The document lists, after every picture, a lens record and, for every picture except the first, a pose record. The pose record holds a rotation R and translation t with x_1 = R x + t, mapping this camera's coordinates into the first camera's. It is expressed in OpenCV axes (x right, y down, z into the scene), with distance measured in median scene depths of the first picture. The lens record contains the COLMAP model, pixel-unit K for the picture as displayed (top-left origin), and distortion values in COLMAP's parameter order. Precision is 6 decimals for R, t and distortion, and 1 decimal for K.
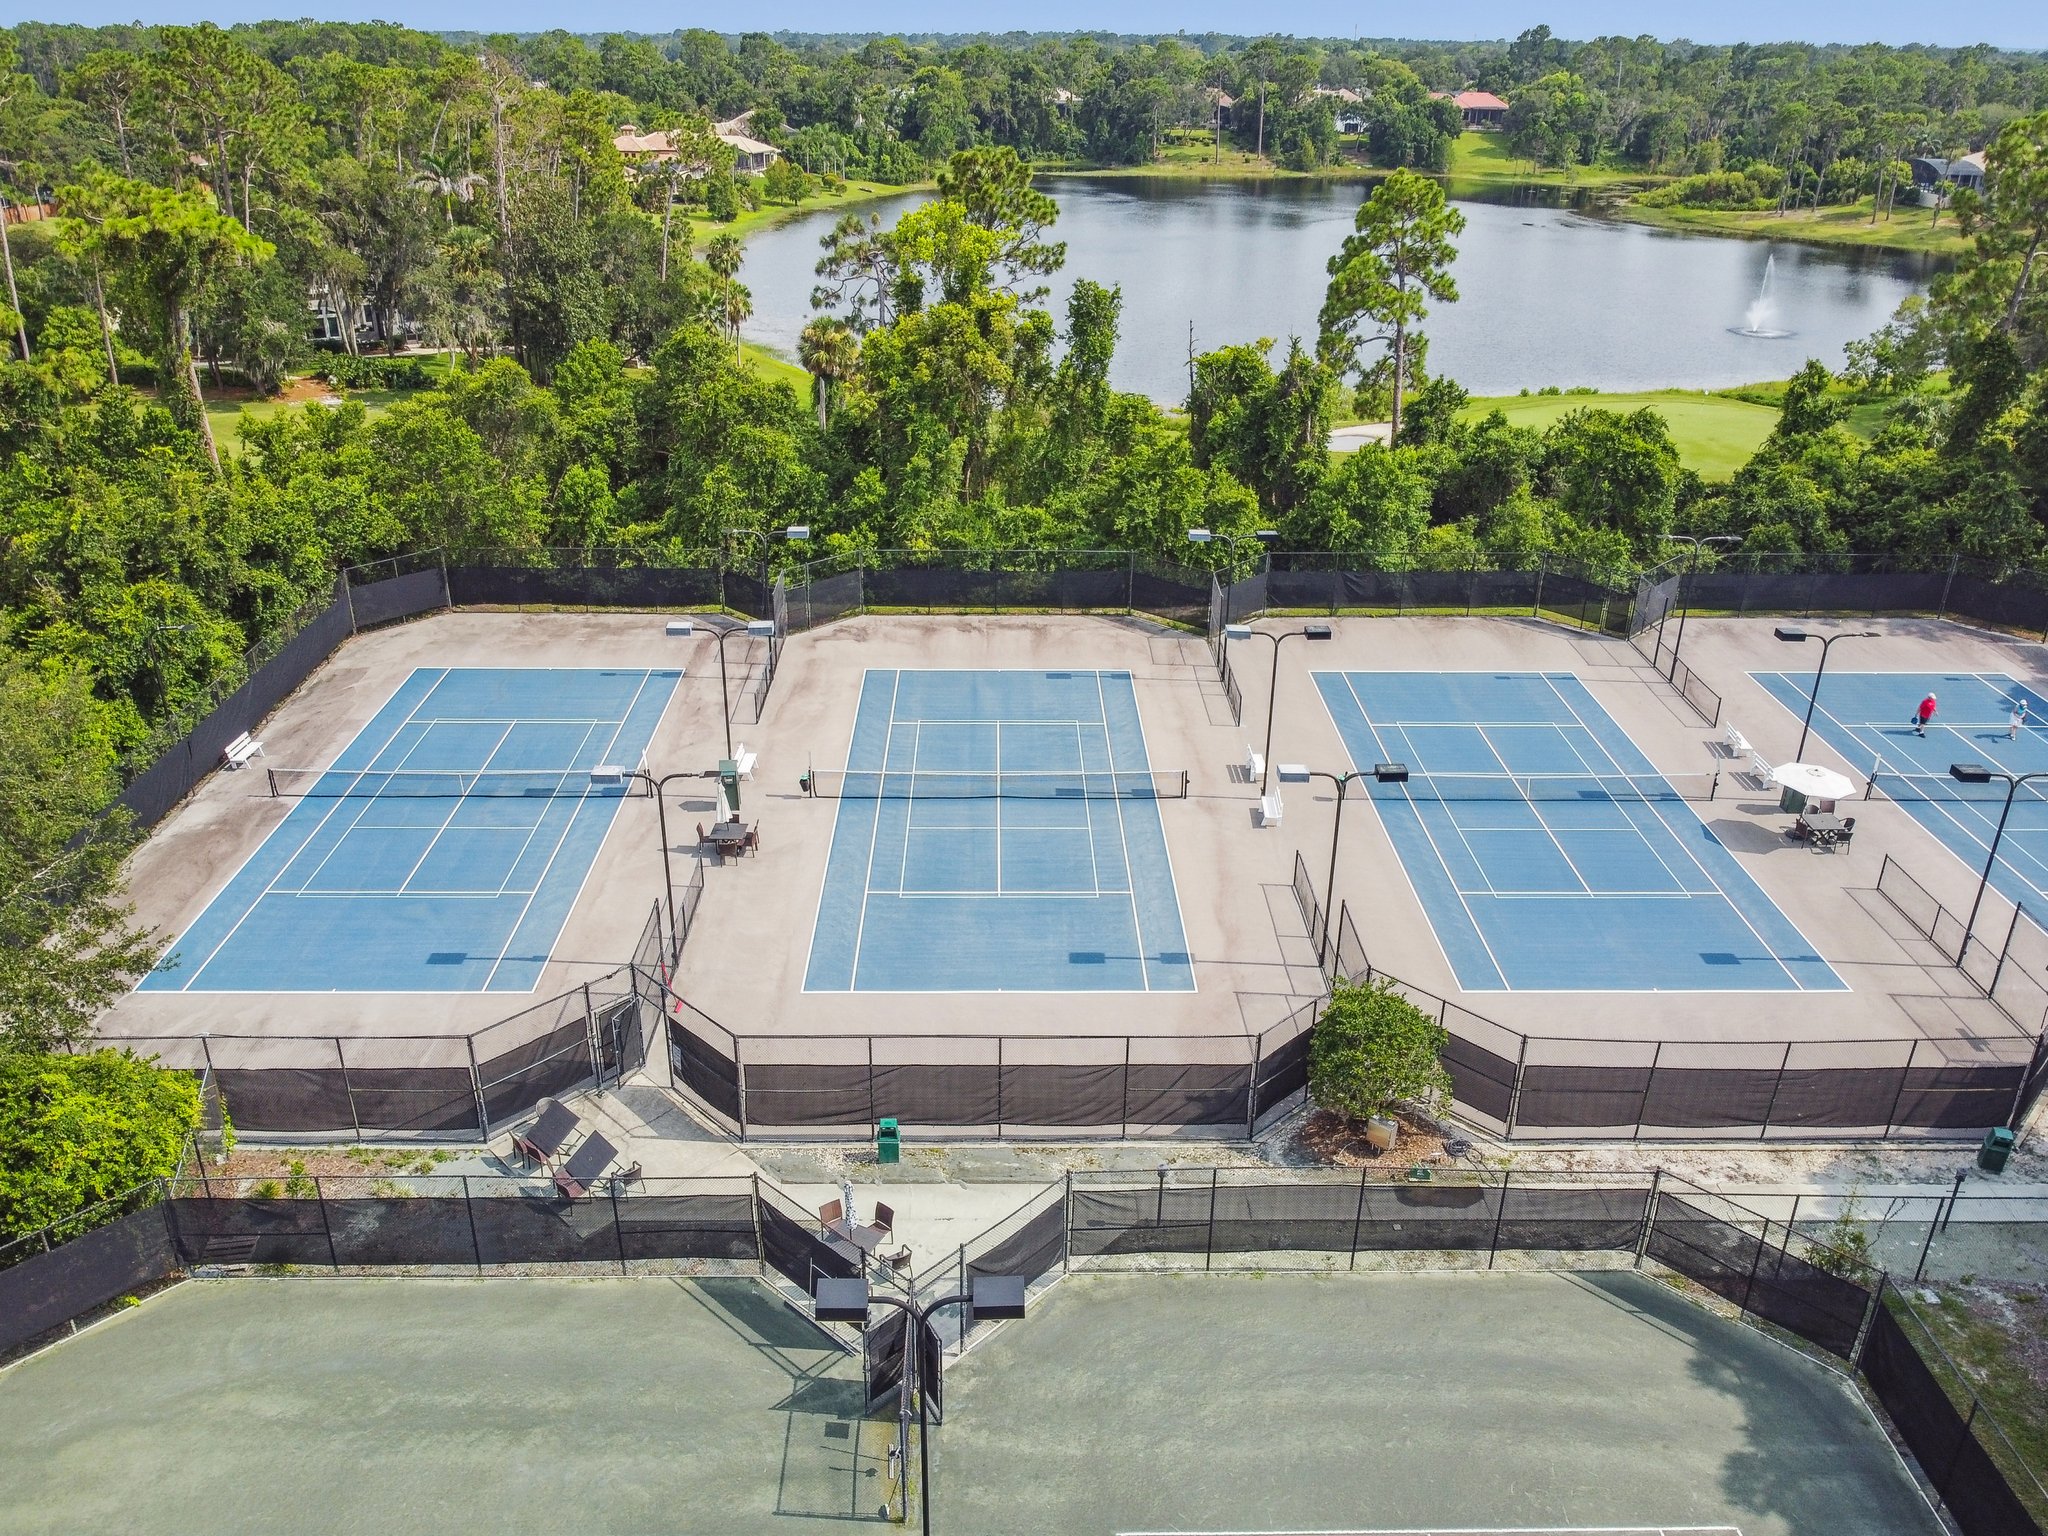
lens RADIAL K [[1553.2, 0, 1024.0], [0, 1553.2, 768.0], [0, 0, 1]] dist [-0.006026, 0.001280]
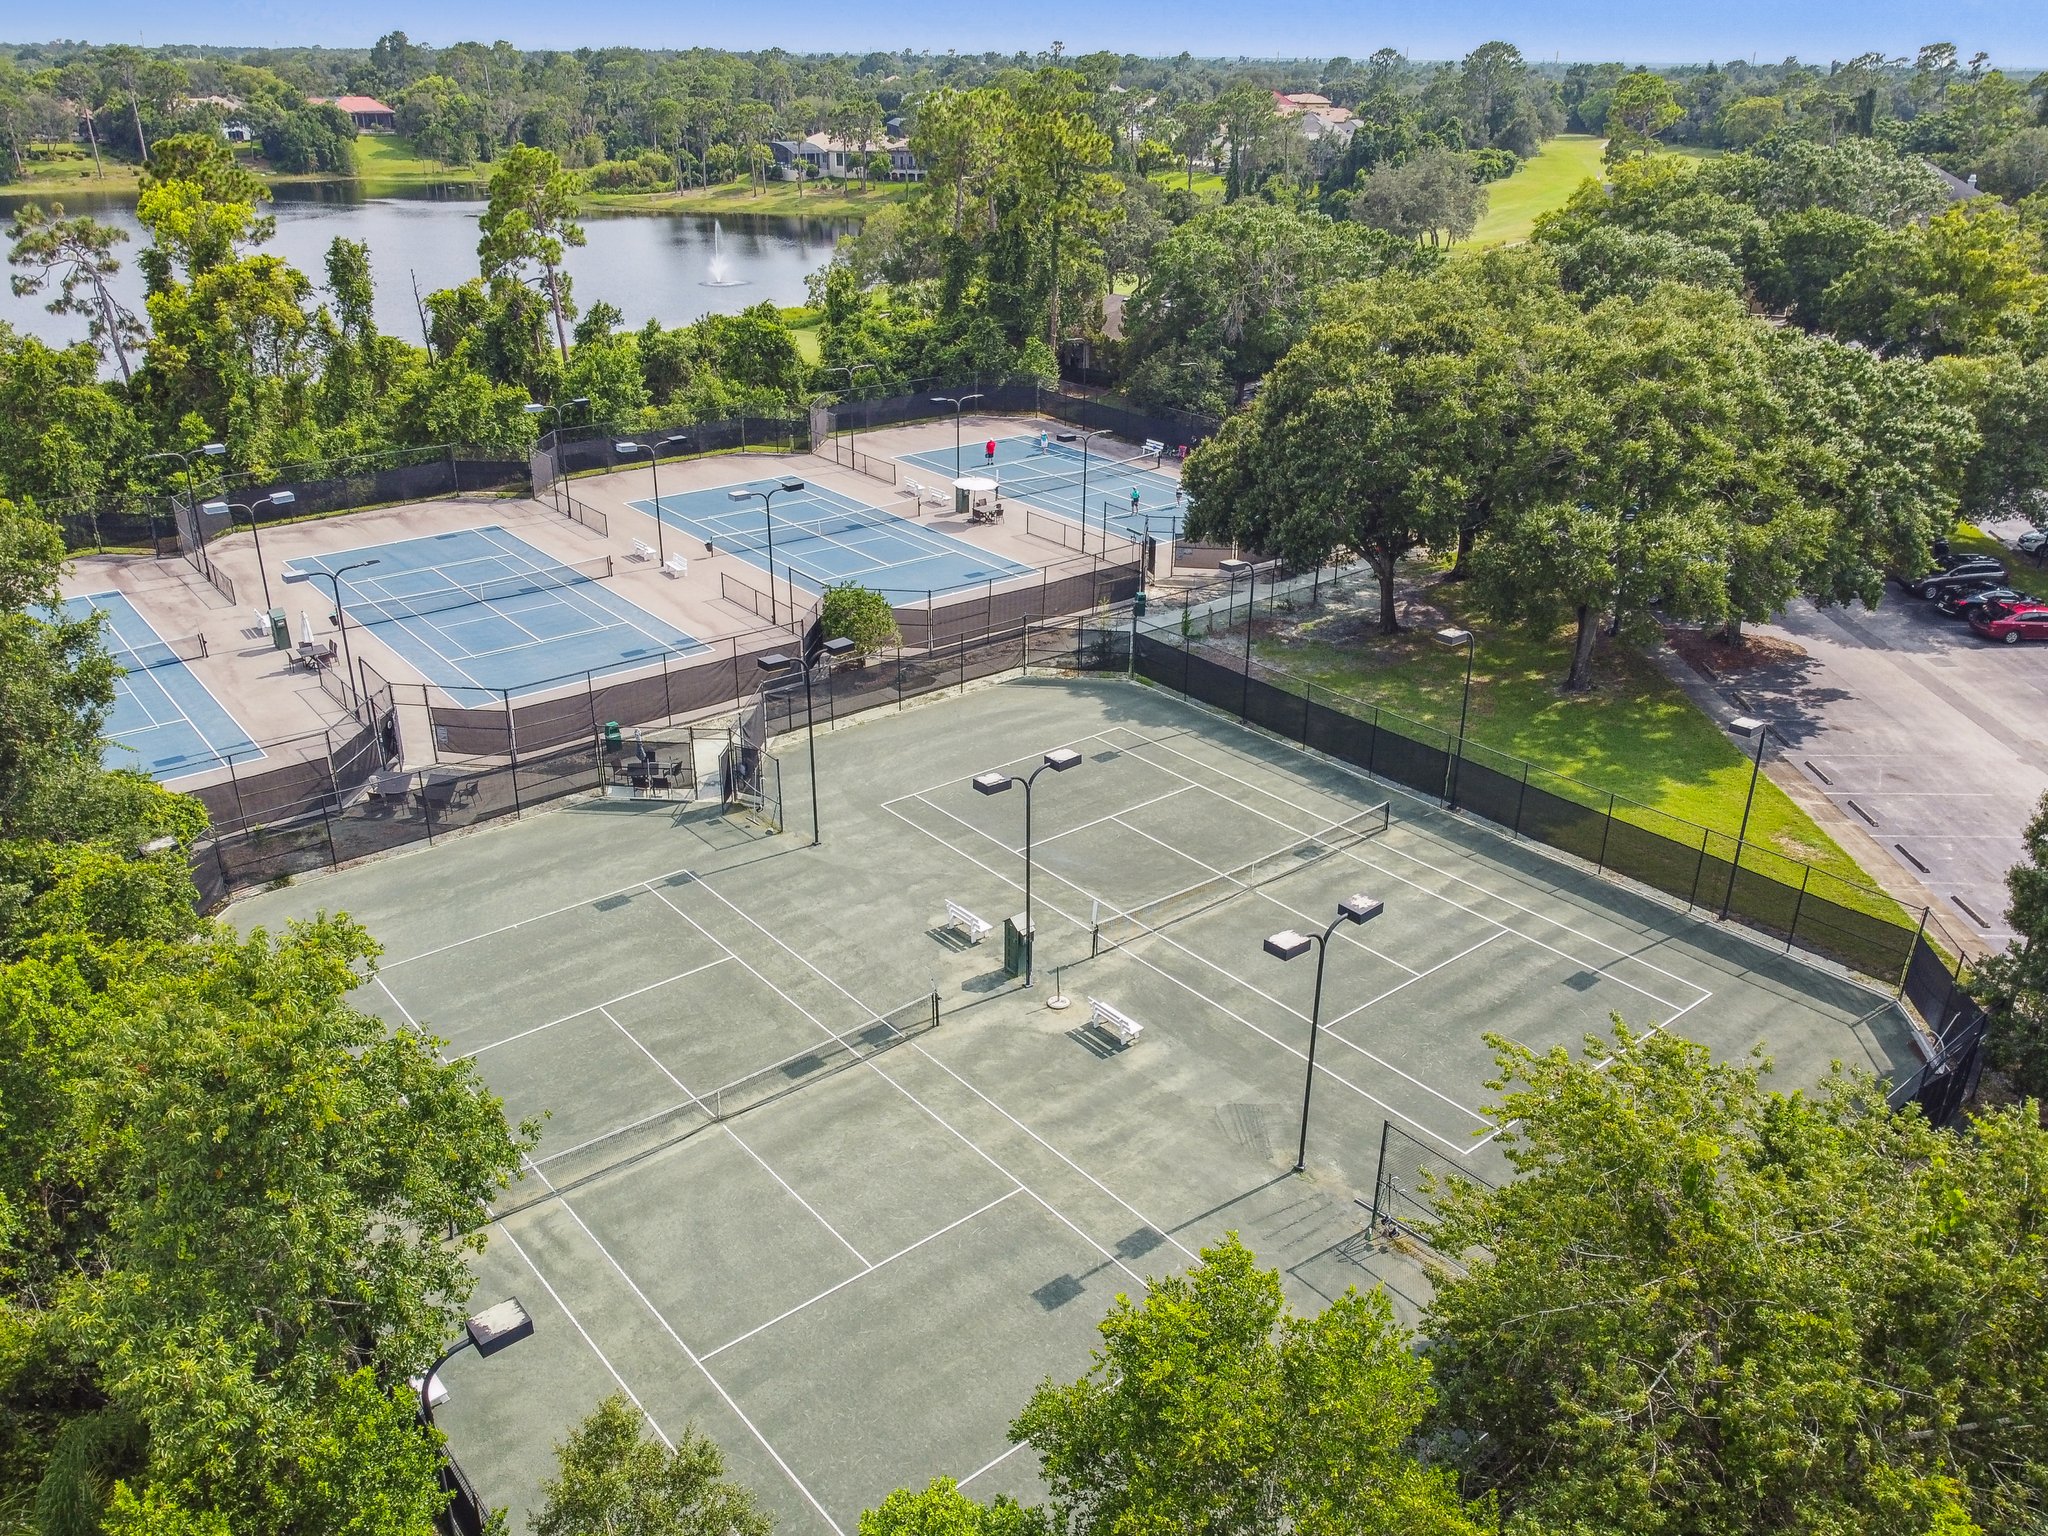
lens RADIAL K [[1581.6, 0, 1024.0], [0, 1581.6, 768.0], [0, 0, 1]] dist [-0.020441, 0.005249]
pose [[0.781472, -0.256337, 0.568852, -0.175677], [0.261321, 0.962360, 0.074665, 0.067430], [-0.566580, 0.090305, 0.819044, -0.138680]]
